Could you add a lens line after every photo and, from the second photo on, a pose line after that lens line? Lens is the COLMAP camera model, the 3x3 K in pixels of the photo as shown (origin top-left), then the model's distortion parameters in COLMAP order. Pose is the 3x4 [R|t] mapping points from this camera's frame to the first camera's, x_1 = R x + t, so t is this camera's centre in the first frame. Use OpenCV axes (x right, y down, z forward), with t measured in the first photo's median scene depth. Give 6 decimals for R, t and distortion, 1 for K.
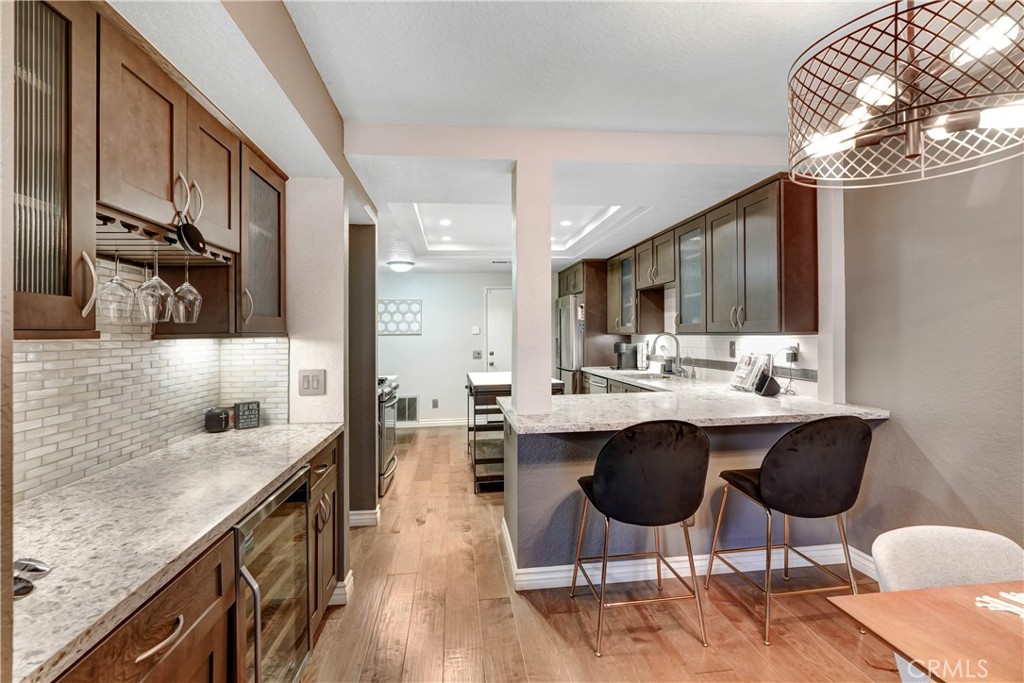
lens RADIAL K [[512.1, 0, 512.5], [0, 512.1, 352.2], [0, 0, 1]] dist [-0.001435, -0.000357]
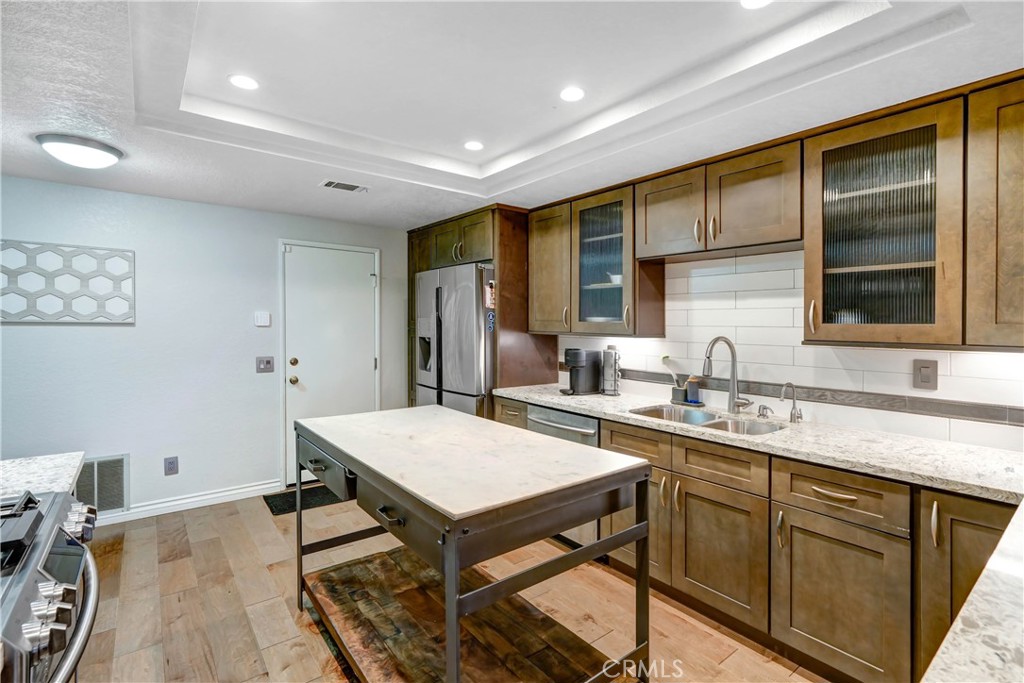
lens RADIAL K [[477.4, 0, 511.9], [0, 477.4, 347.2], [0, 0, 1]] dist [0.000163, 0.000047]
pose [[0.855627, -0.000311, 0.517593, -0.163263], [-0.006239, 0.999921, 0.010915, -0.031029], [-0.517555, -0.012568, 0.855557, 0.667685]]
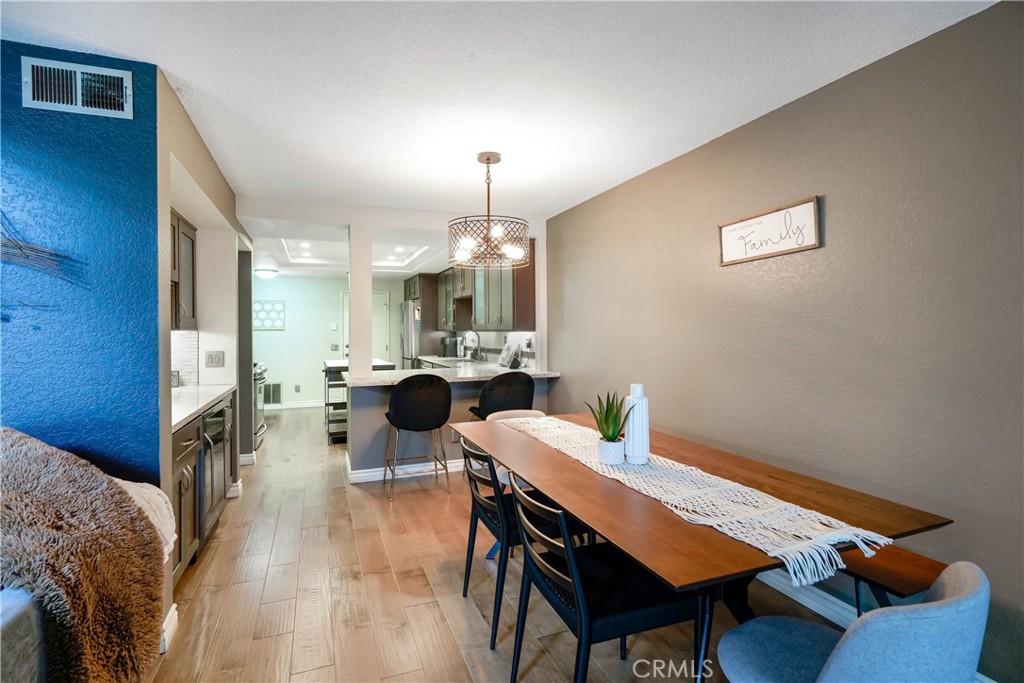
lens RADIAL K [[512.1, 0, 512.5], [0, 512.1, 352.2], [0, 0, 1]] dist [-0.001435, -0.000357]
pose [[0.969248, -0.003083, 0.246068, 0.060119], [0.001769, 0.999983, 0.005559, 0.015921], [-0.246081, -0.004953, 0.969237, -0.404587]]
